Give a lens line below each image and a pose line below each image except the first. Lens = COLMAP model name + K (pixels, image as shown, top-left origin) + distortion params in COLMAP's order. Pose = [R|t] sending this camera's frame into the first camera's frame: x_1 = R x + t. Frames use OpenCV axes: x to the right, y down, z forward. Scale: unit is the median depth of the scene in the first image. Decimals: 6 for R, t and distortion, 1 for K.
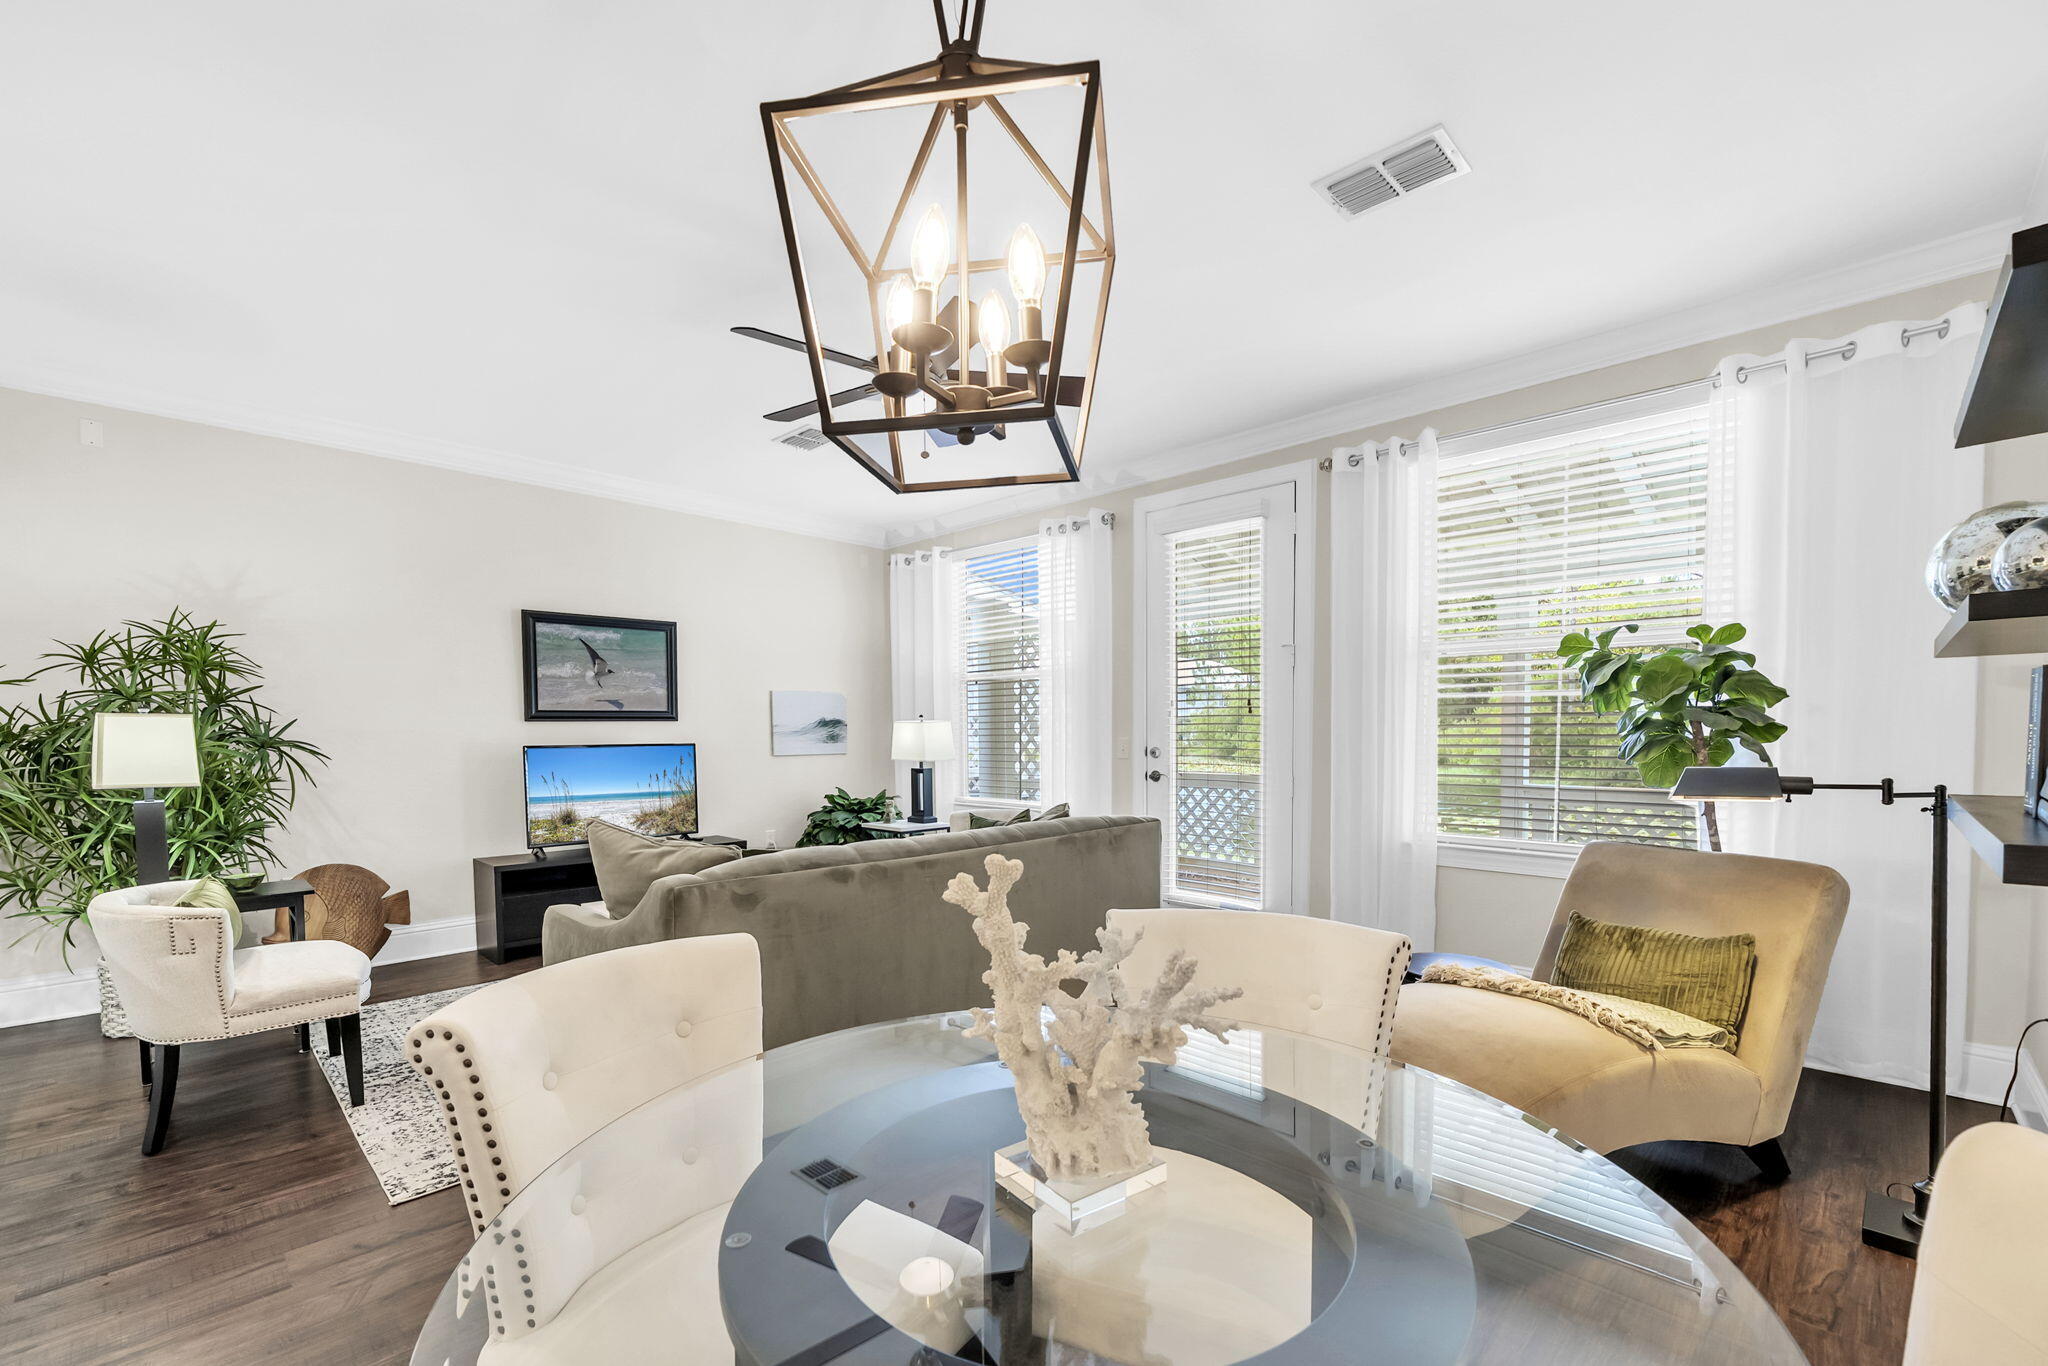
lens RADIAL K [[850.9, 0, 1023.1], [0, 850.9, 774.2], [0, 0, 1]] dist [0.001340, -0.000438]
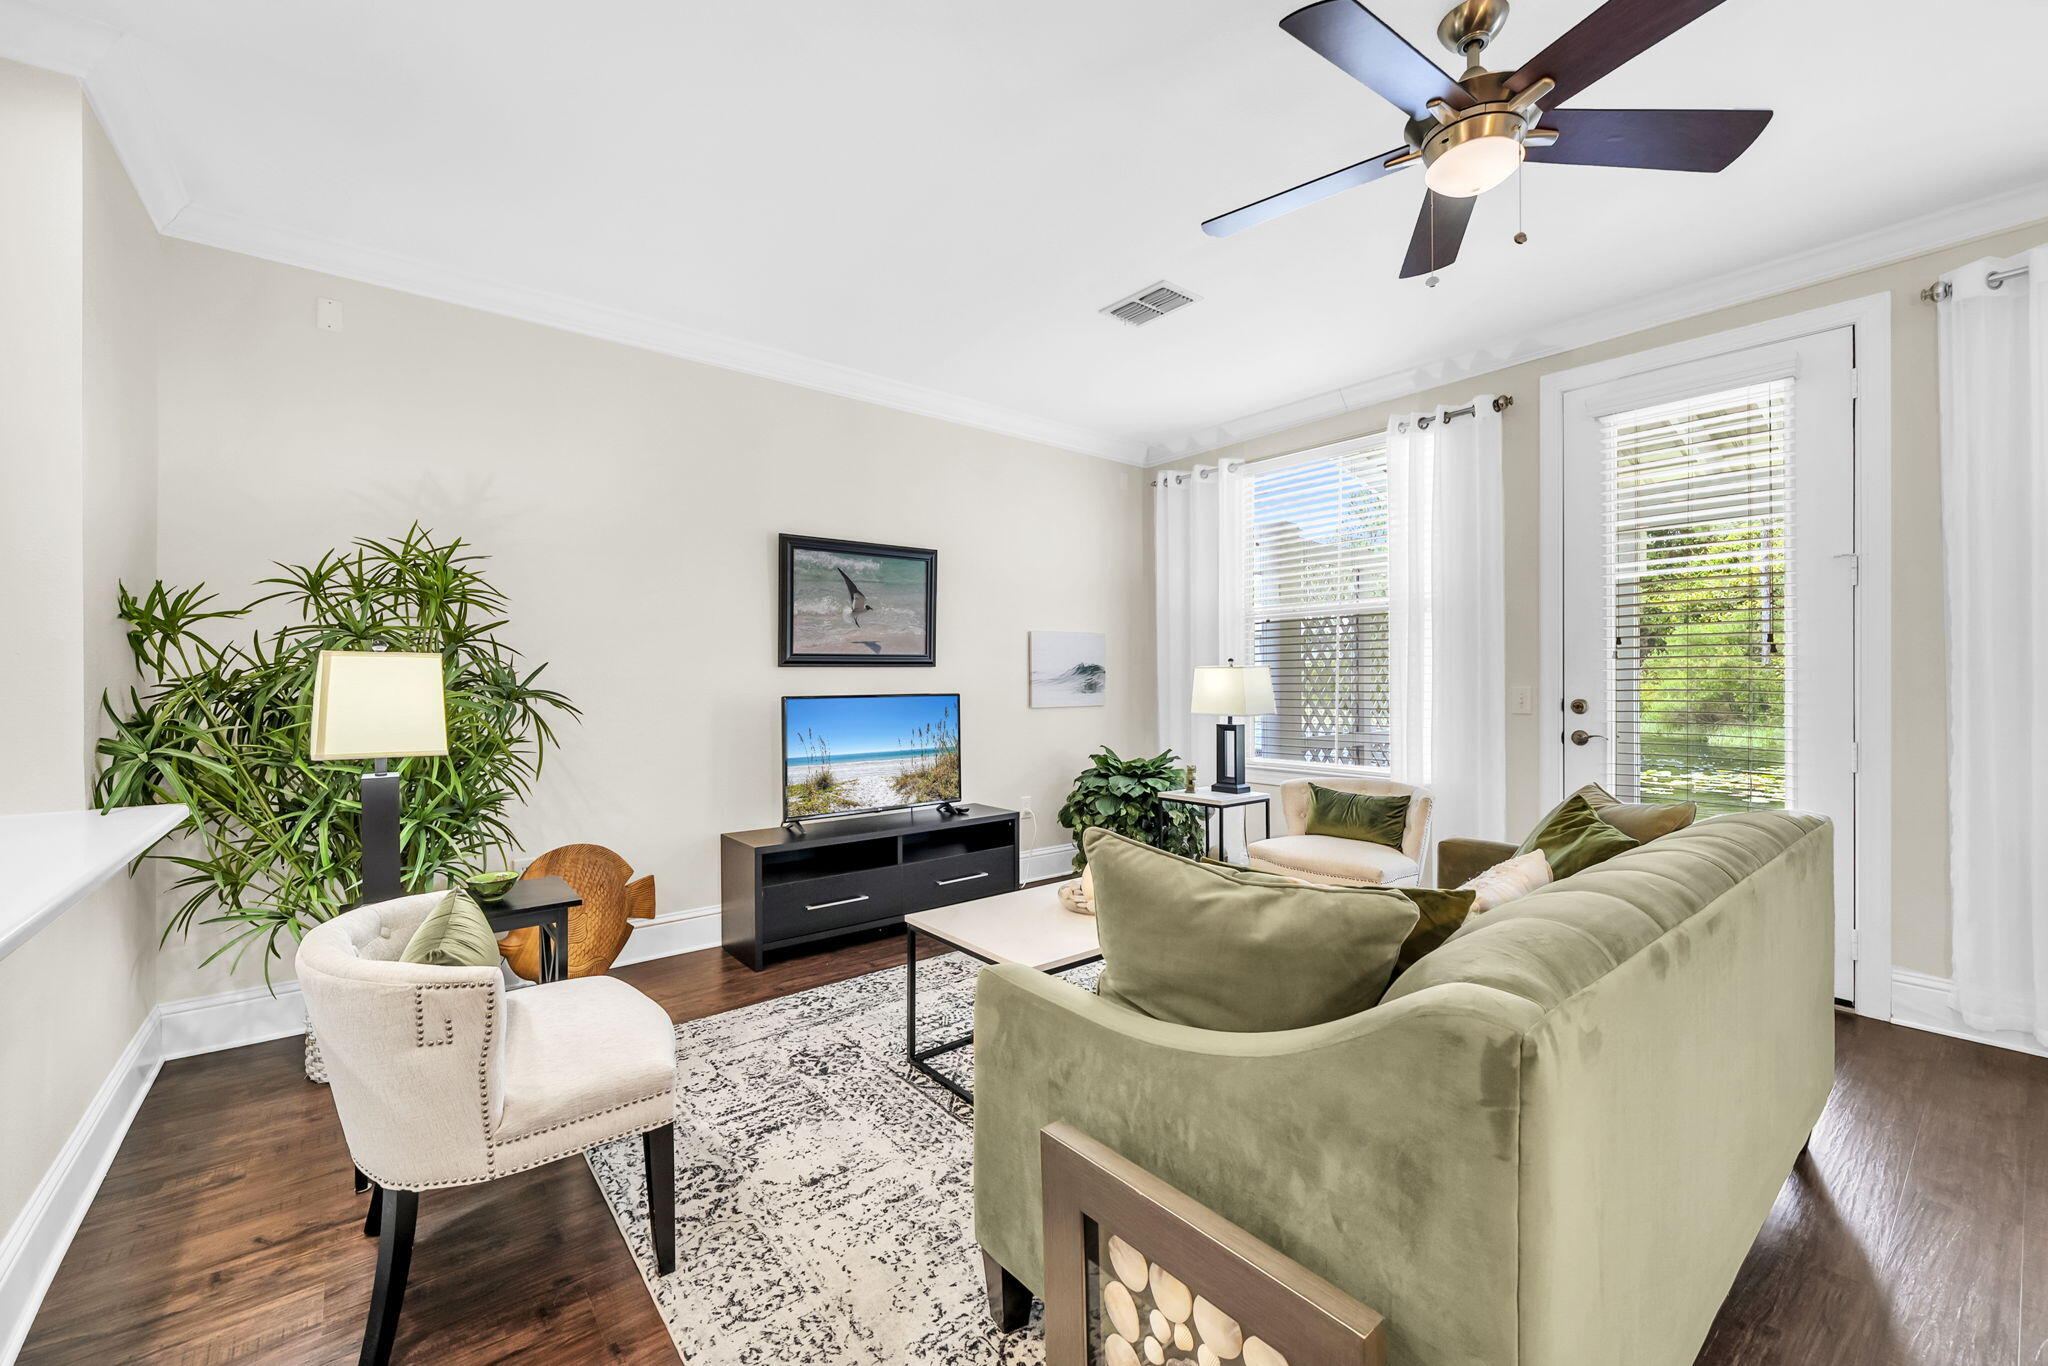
lens RADIAL K [[812.3, 0, 1021.4], [0, 812.3, 681.3], [0, 0, 1]] dist [-0.004888, 0.000111]
pose [[0.994155, -0.000576, -0.107957, -0.279680], [-0.004735, 0.998791, -0.048933, -0.010950], [0.107855, 0.049158, 0.992951, 0.253940]]
